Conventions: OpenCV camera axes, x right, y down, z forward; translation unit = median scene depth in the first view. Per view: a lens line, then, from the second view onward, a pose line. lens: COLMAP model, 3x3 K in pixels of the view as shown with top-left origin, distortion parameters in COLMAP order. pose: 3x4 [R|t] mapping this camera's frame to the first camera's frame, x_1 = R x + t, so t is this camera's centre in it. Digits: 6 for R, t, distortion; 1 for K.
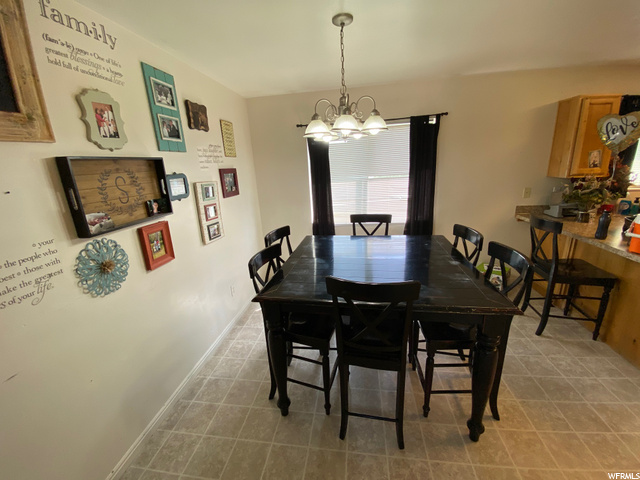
lens RADIAL K [[260.2, 0, 314.4], [0, 260.2, 237.6], [0, 0, 1]] dist [-0.016753, -0.005087]
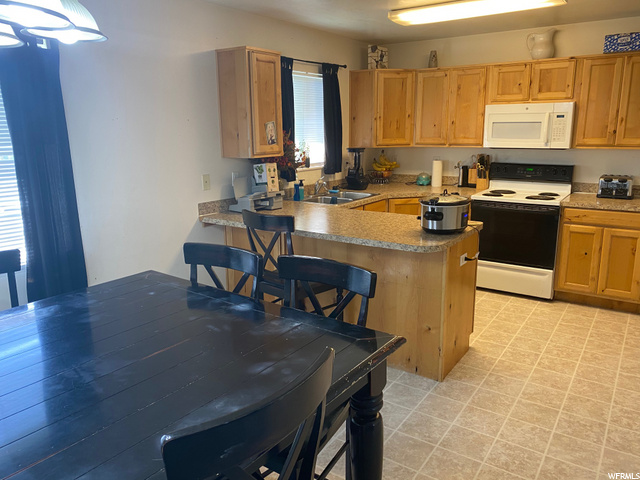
lens RADIAL K [[488.8, 0, 313.5], [0, 488.8, 238.9], [0, 0, 1]] dist [0.022893, -0.046194]
pose [[0.442616, -0.148149, 0.884389, -0.199574], [0.223218, 0.973415, 0.051347, -0.045950], [-0.868484, 0.174685, 0.463918, 0.257275]]
